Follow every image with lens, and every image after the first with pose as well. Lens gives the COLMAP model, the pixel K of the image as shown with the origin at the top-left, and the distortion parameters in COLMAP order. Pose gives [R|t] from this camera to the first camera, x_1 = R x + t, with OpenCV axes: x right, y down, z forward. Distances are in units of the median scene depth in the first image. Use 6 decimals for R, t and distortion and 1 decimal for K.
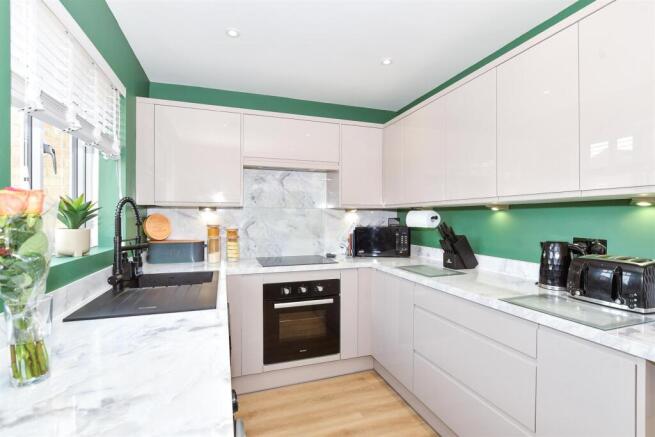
lens RADIAL K [[304.0, 0, 323.1], [0, 304.0, 219.2], [0, 0, 1]] dist [-0.027427, 0.007590]
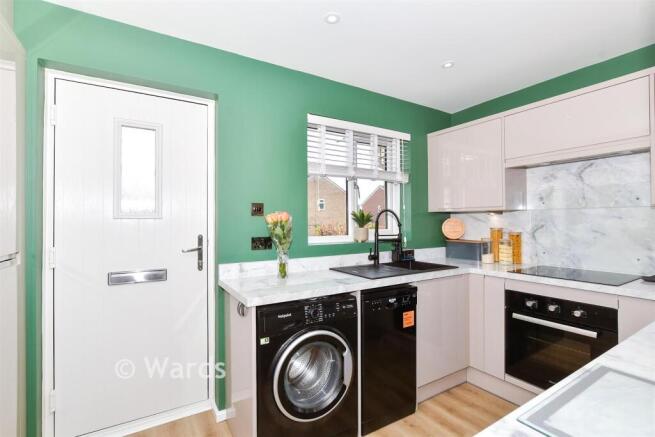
lens RADIAL K [[304.0, 0, 326.0], [0, 304.0, 218.8], [0, 0, 1]] dist [-0.027427, 0.007590]
pose [[0.231962, -0.010850, -0.972664, 0.502259], [-0.000855, 0.999935, -0.011358, -0.000320], [0.972724, 0.003466, 0.231938, 0.180452]]
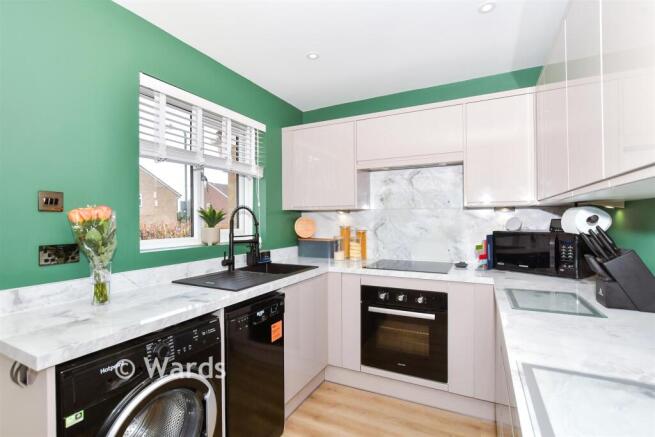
lens RADIAL K [[304.0, 0, 325.7], [0, 304.0, 218.3], [0, 0, 1]] dist [-0.027427, 0.007590]
pose [[0.703375, -0.006585, -0.710788, 0.365993], [0.001623, 0.999969, -0.007657, -0.001091], [0.710817, 0.004232, 0.703364, 0.165672]]
